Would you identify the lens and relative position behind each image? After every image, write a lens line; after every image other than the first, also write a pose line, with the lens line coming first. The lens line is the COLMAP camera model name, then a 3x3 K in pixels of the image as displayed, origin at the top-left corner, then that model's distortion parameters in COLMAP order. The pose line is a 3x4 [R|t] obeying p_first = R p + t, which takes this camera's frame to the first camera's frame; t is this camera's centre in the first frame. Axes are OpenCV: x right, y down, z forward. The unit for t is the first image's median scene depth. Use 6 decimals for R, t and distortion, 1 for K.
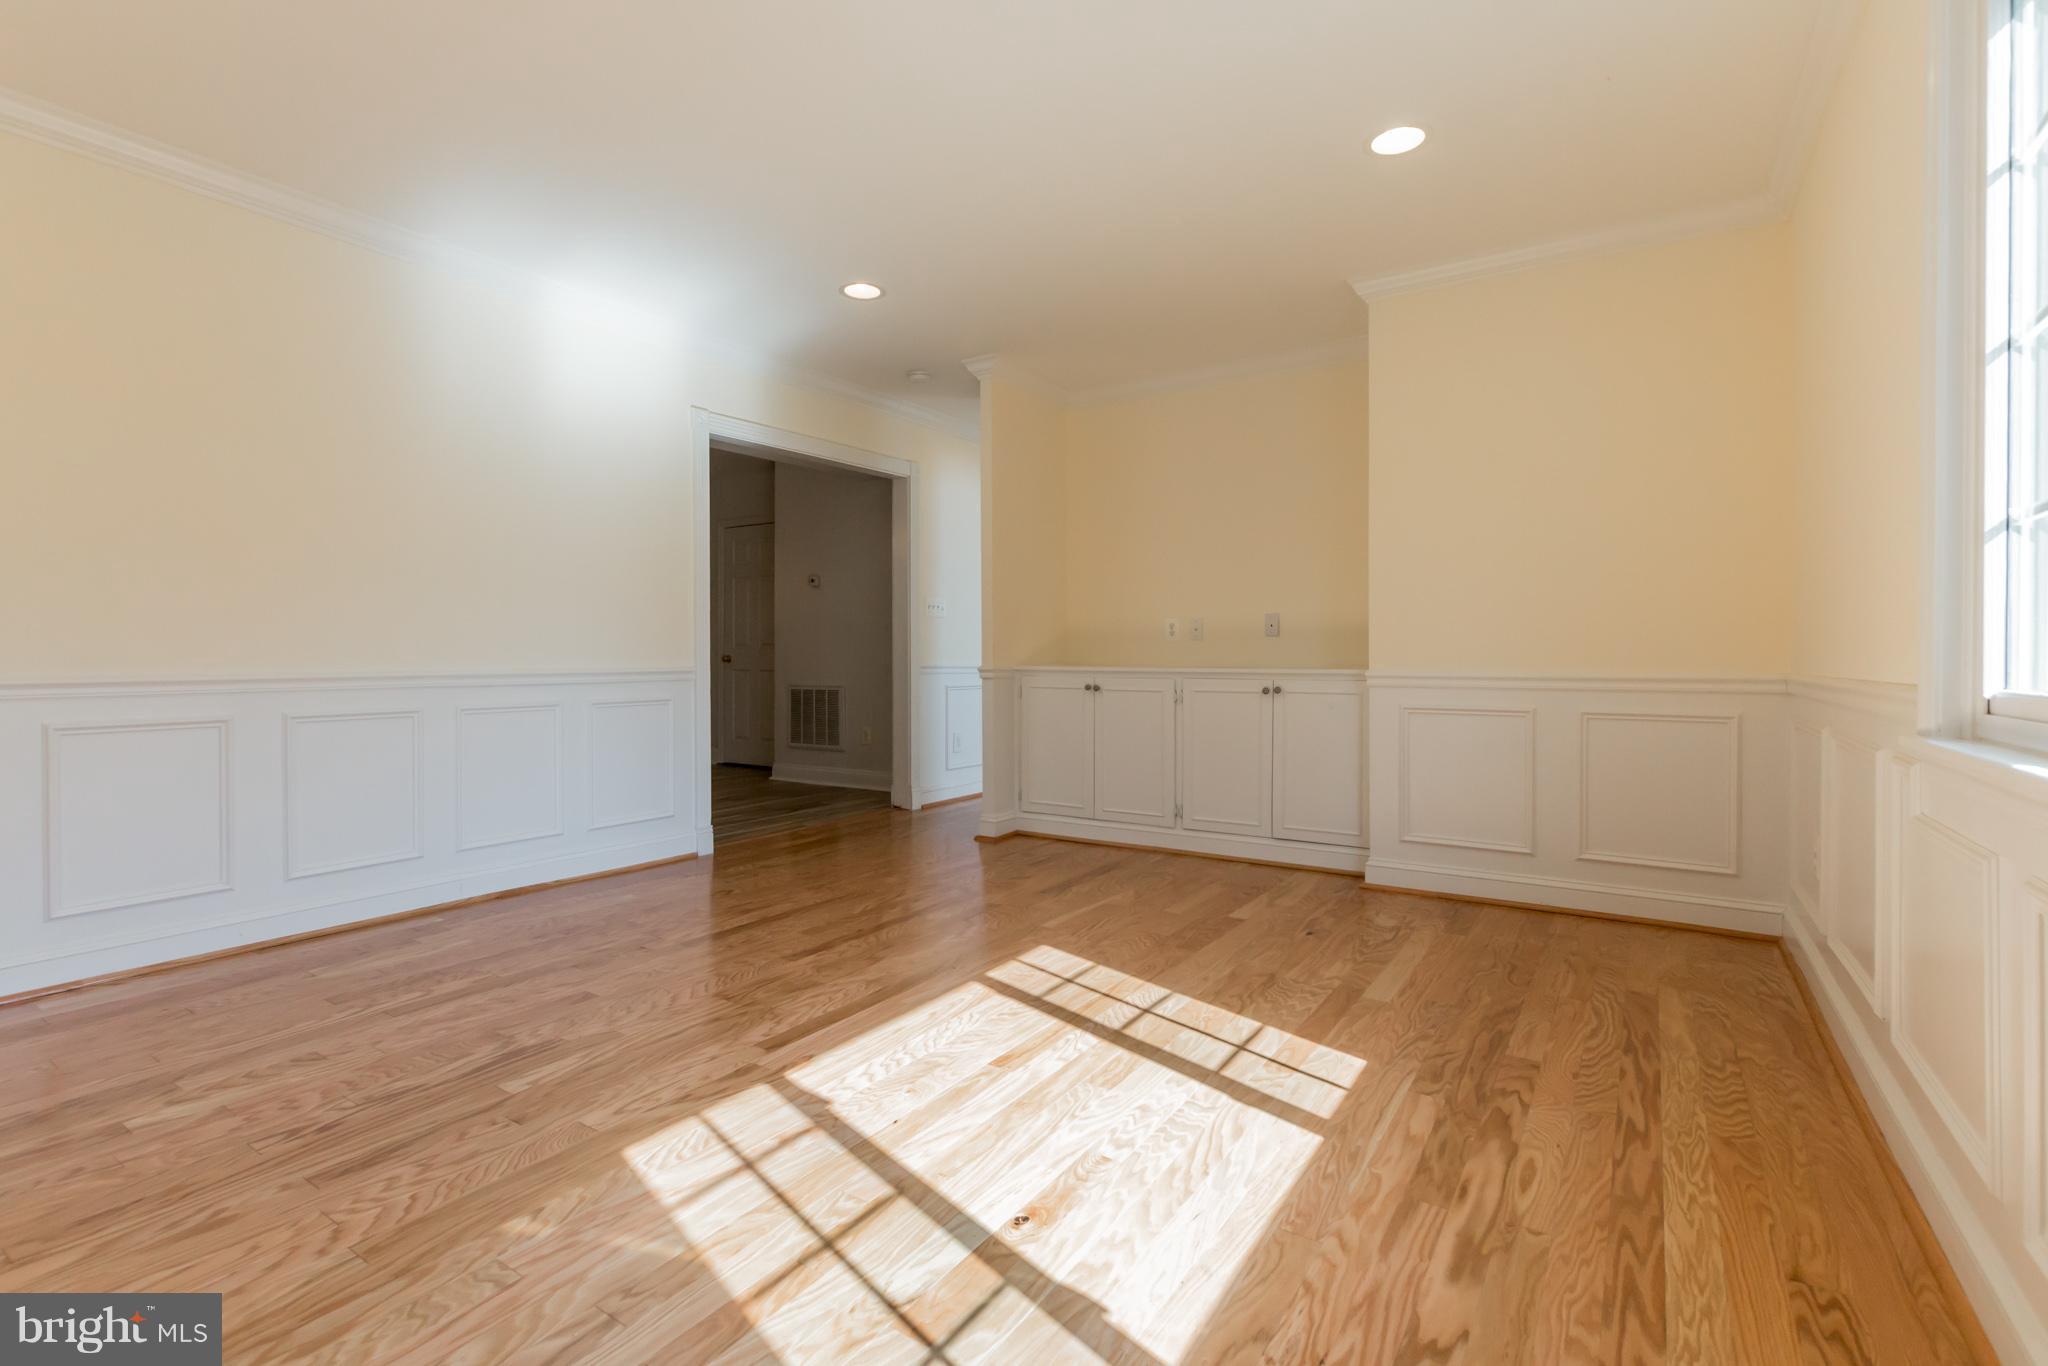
lens RADIAL K [[967.6, 0, 1023.4], [0, 967.6, 669.3], [0, 0, 1]] dist [-0.022147, -0.000696]
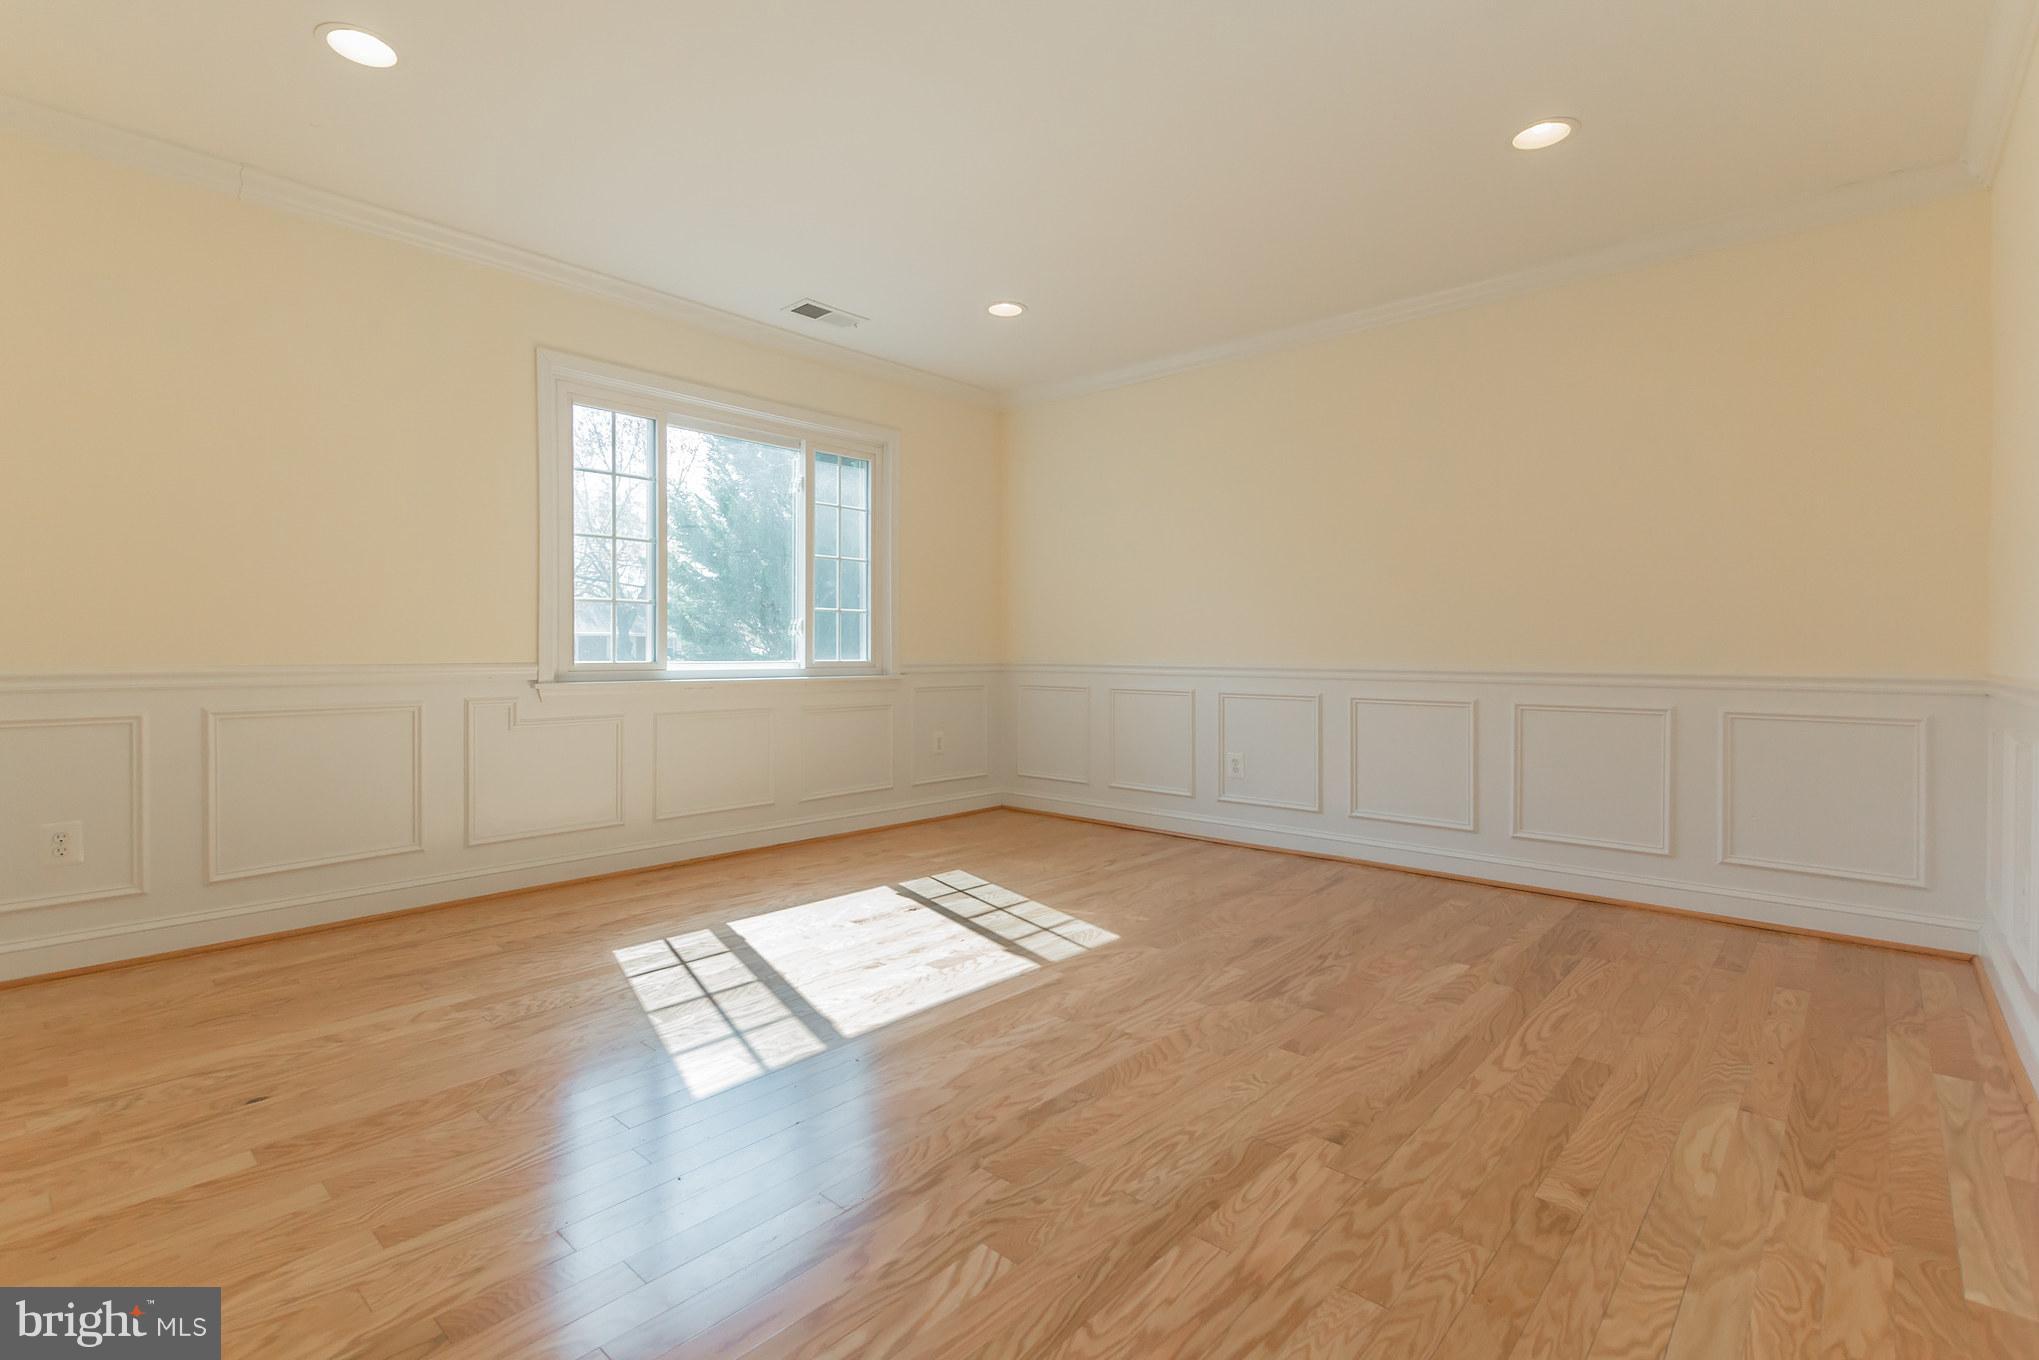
lens RADIAL K [[963.4, 0, 1019.6], [0, 963.4, 669.8], [0, 0, 1]] dist [-0.022147, -0.000696]
pose [[-0.989576, -0.009019, 0.143732, -0.404235], [-0.004561, 0.999499, 0.031311, -0.031549], [-0.143942, 0.030329, -0.989121, 2.287233]]
